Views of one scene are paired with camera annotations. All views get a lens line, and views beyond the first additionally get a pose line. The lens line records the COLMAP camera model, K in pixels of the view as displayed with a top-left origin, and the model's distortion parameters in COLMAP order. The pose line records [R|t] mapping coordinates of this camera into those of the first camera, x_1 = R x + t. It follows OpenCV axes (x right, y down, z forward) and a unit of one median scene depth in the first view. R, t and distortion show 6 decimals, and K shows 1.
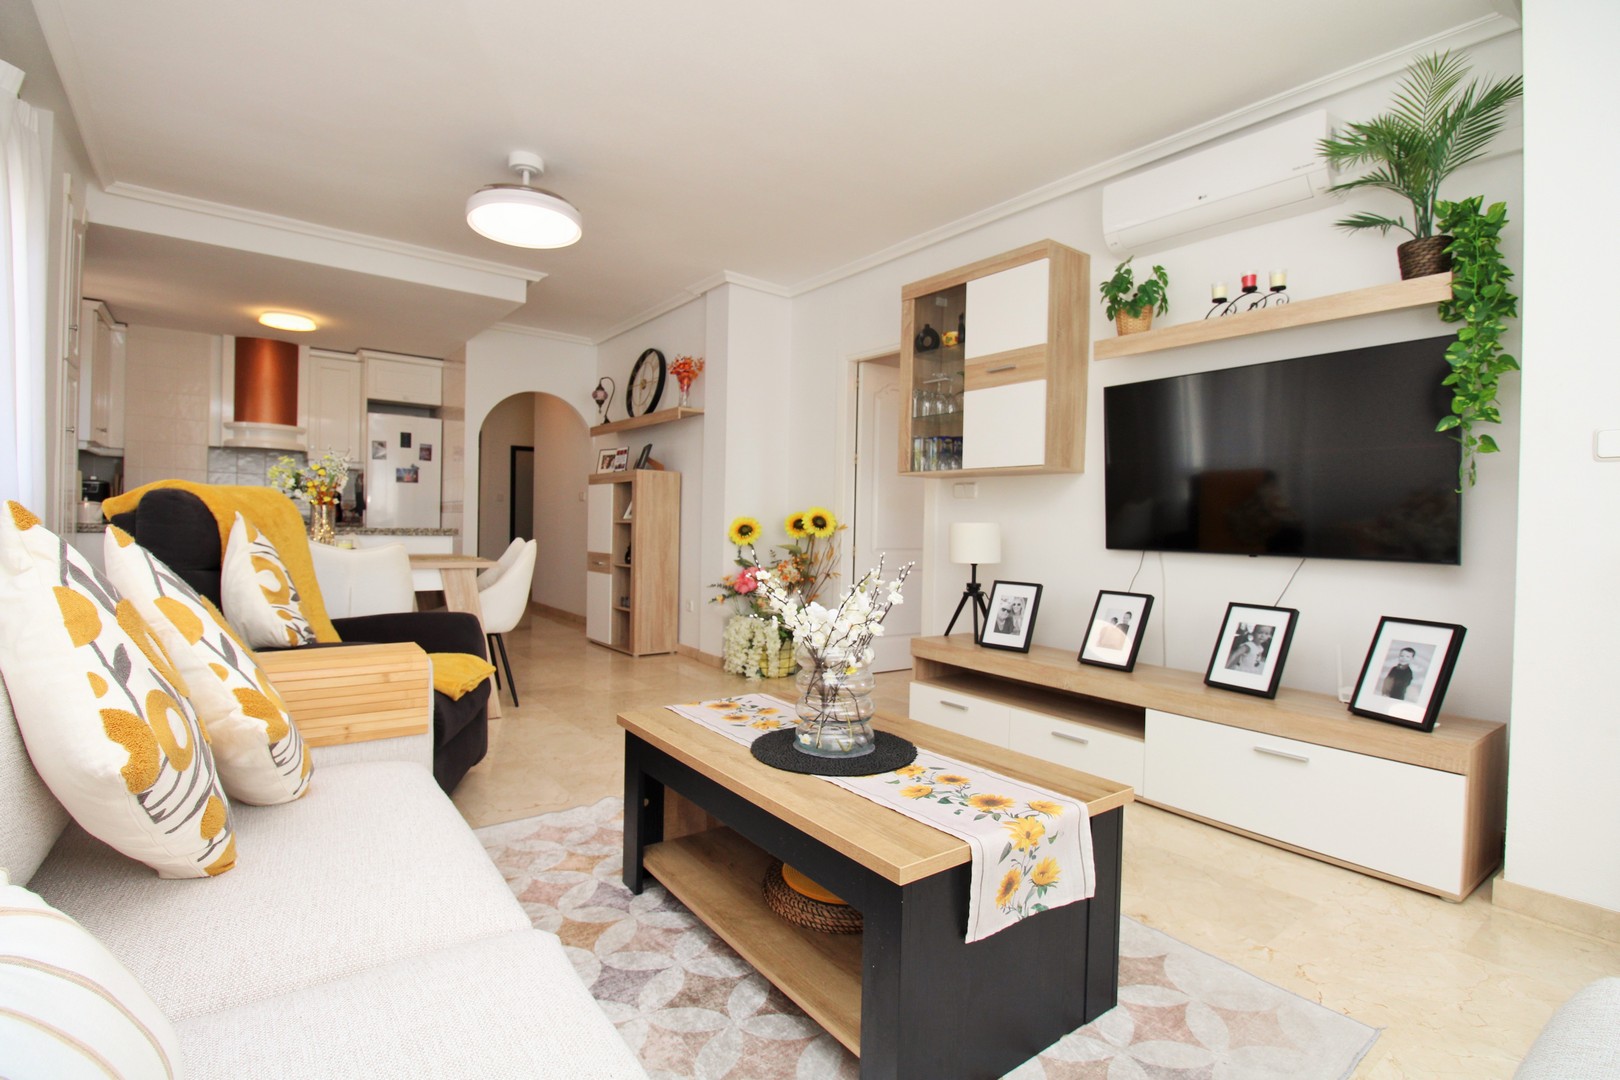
lens RADIAL K [[754.5, 0, 795.7], [0, 754.5, 533.0], [0, 0, 1]] dist [-0.003201, -0.010928]
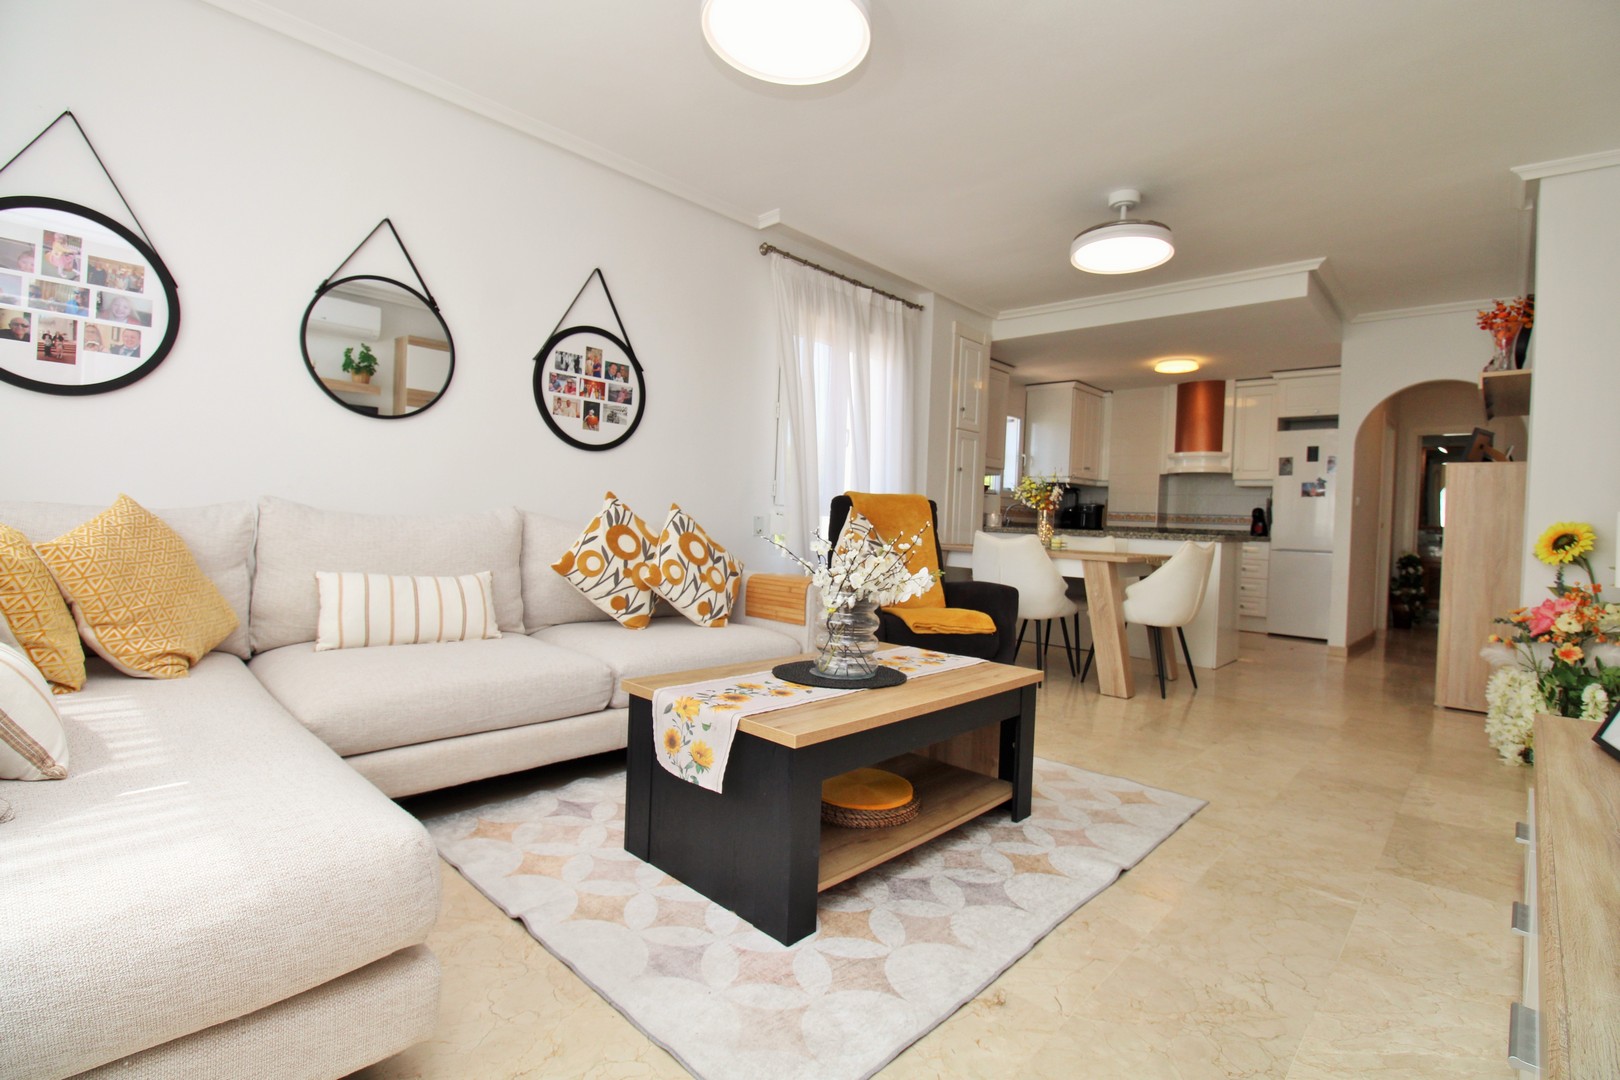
lens RADIAL K [[754.5, 0, 835.4], [0, 754.5, 527.9], [0, 0, 1]] dist [-0.003201, -0.010928]
pose [[0.209737, -0.004286, -0.977748, 0.638872], [-0.045342, 0.998872, -0.014105, 0.032464], [0.976706, 0.047291, 0.209307, 0.367986]]
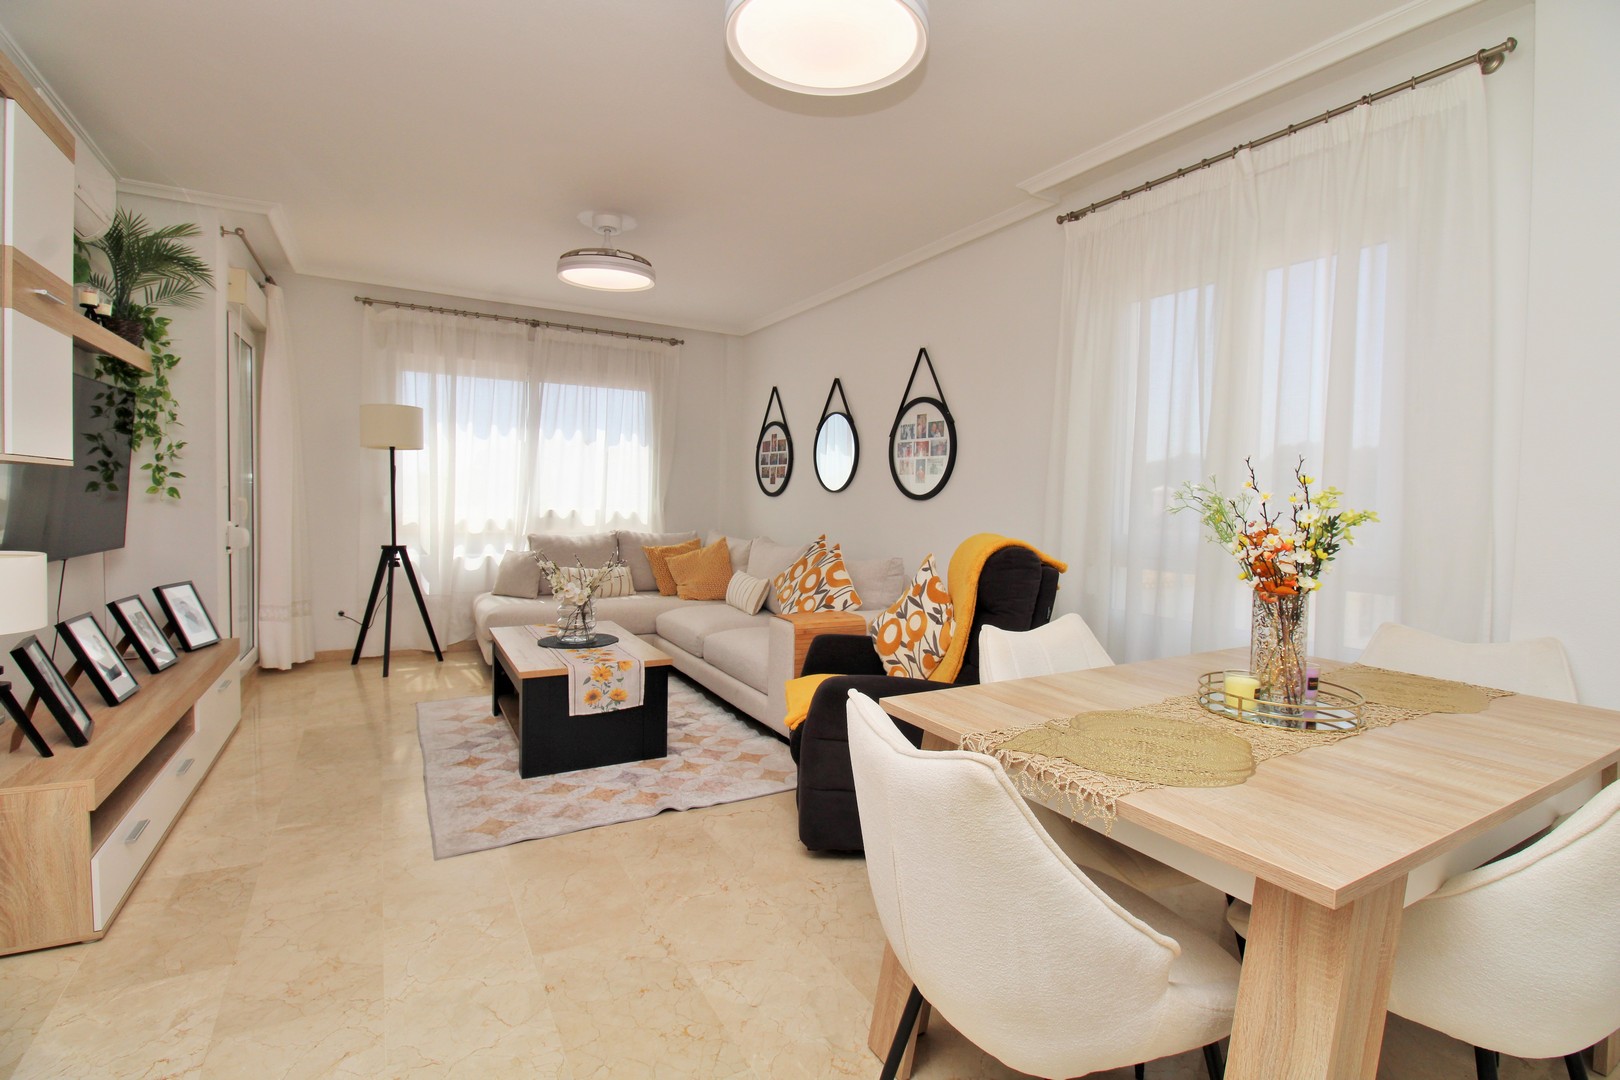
lens RADIAL K [[754.5, 0, 802.1], [0, 754.5, 535.2], [0, 0, 1]] dist [-0.003201, -0.010928]
pose [[-0.991542, -0.048849, 0.120246, -0.416023], [-0.041118, 0.996975, 0.065958, -0.090408], [-0.123104, 0.060455, -0.990551, 1.528924]]
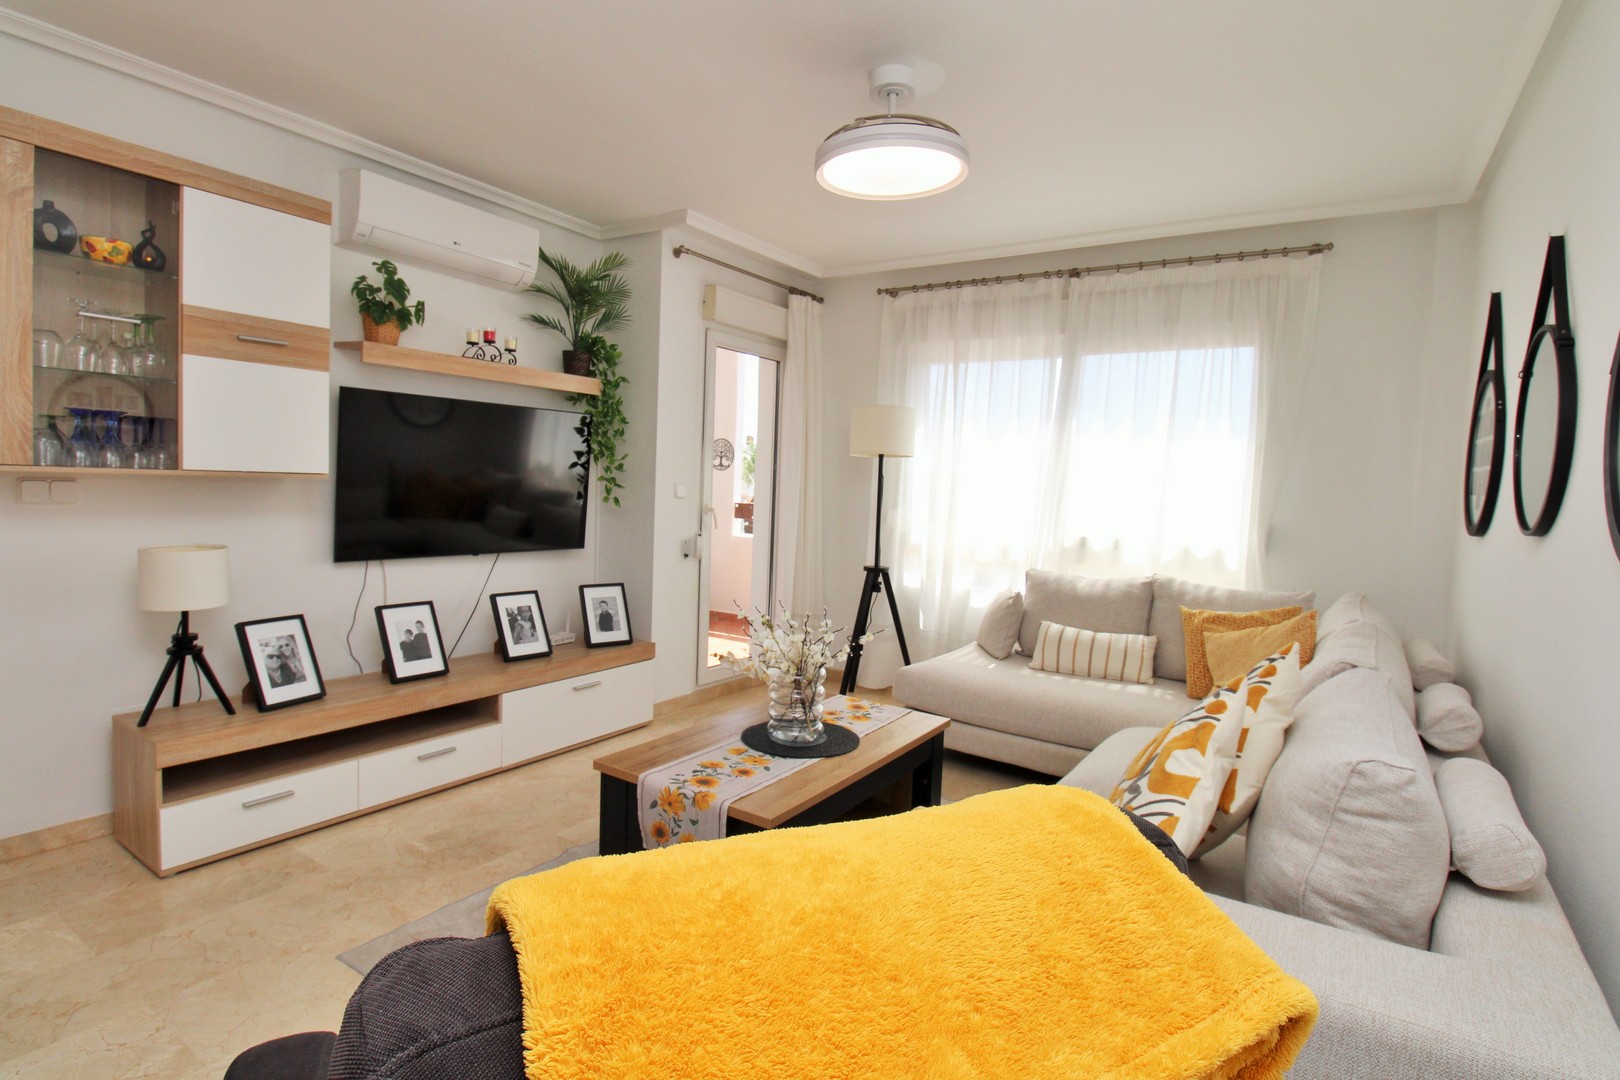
lens RADIAL K [[798.9, 0, 813.0], [0, 798.9, 532.7], [0, 0, 1]] dist [-0.008692, -0.000578]
pose [[-0.342533, -0.096137, 0.934574, -0.667532], [-0.032933, 0.995368, 0.090321, -0.117466], [-0.938928, 0.000159, -0.344113, 0.756767]]
